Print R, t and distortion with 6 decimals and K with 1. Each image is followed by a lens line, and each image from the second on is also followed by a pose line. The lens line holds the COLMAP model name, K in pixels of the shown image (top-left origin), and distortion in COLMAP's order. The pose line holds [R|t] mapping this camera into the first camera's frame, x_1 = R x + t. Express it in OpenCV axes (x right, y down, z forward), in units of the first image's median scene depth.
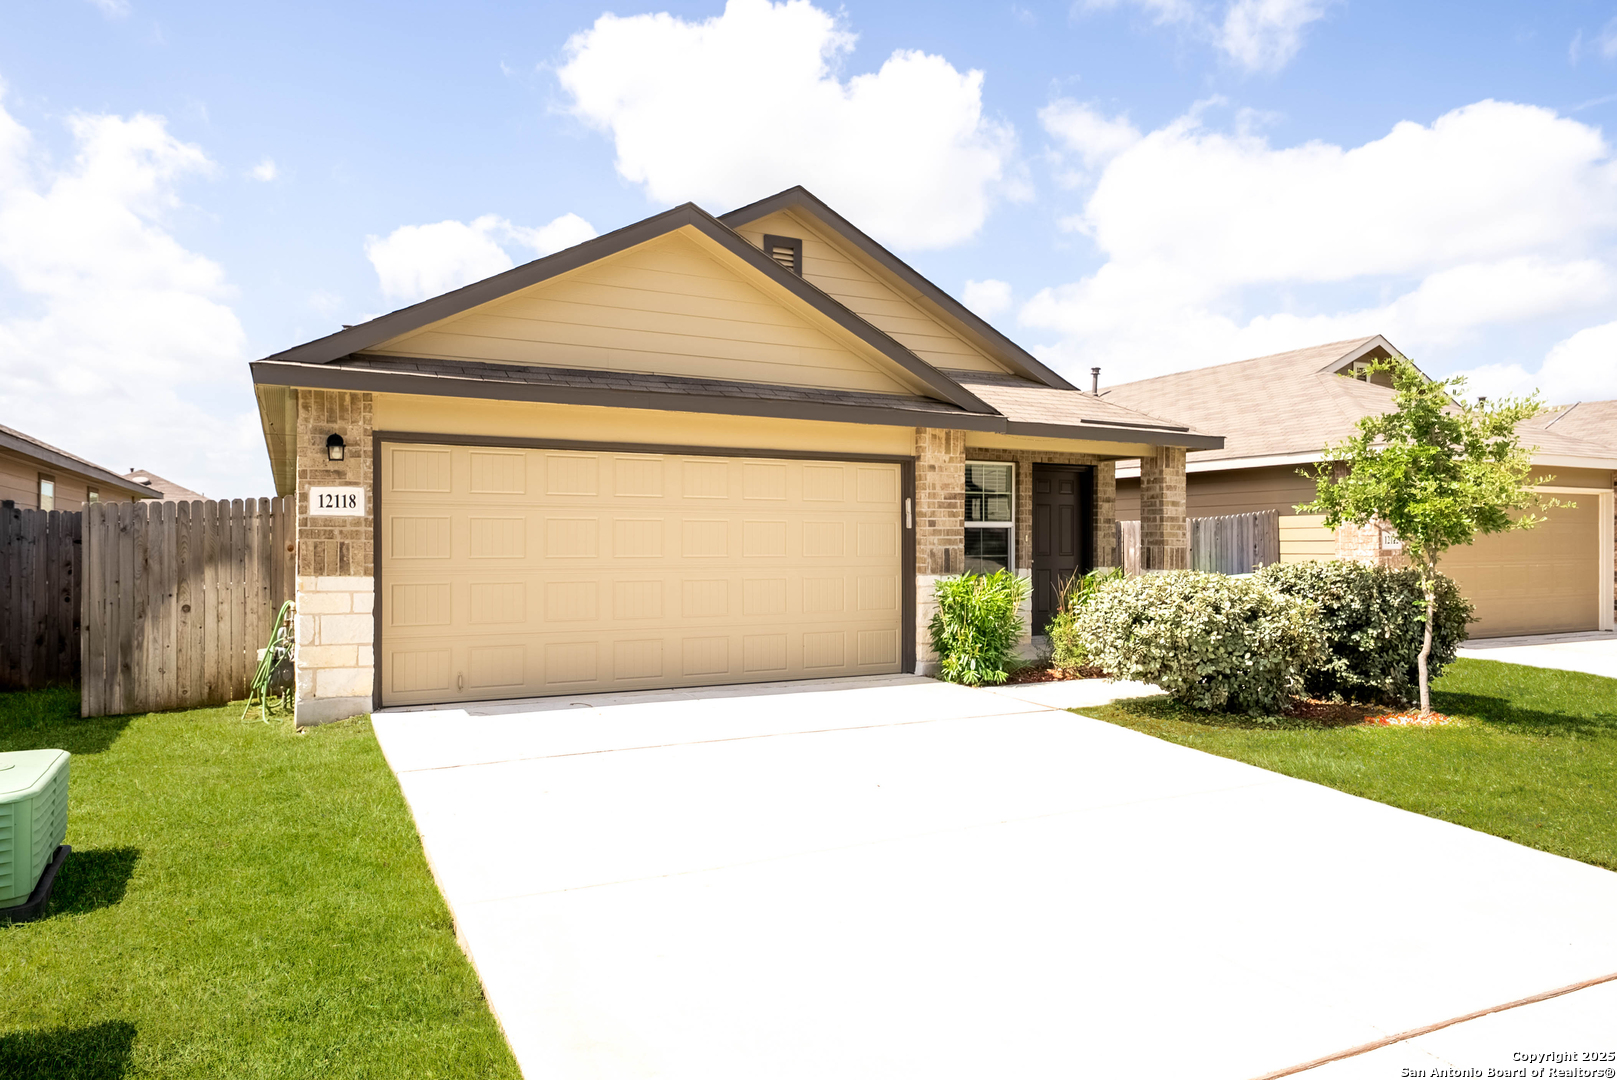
lens RADIAL K [[1072.9, 0, 808.6], [0, 1072.9, 543.5], [0, 0, 1]] dist [0.004221, 0.000404]
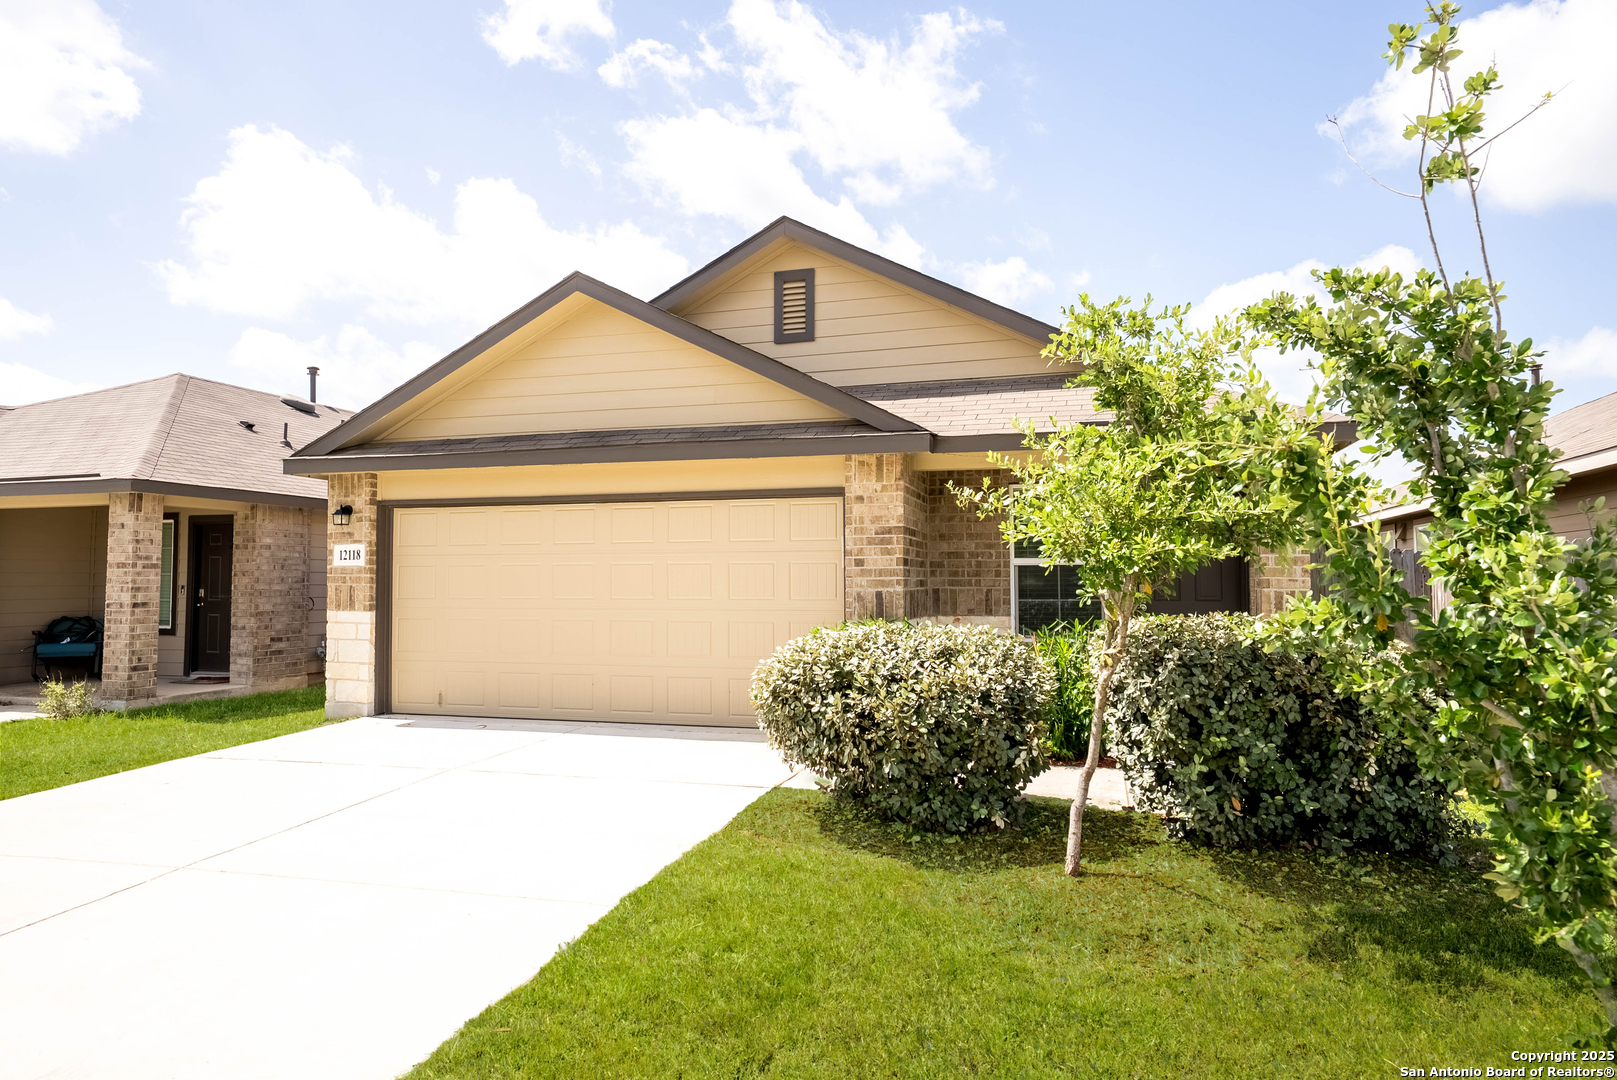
lens RADIAL K [[1016.1, 0, 808.6], [0, 1016.1, 538.3], [0, 0, 1]] dist [-0.002651, -0.000361]
pose [[0.720402, -0.030598, -0.692881, 0.760047], [0.004545, 0.999213, -0.039401, -0.006864], [0.693542, 0.025236, 0.719974, 0.430557]]
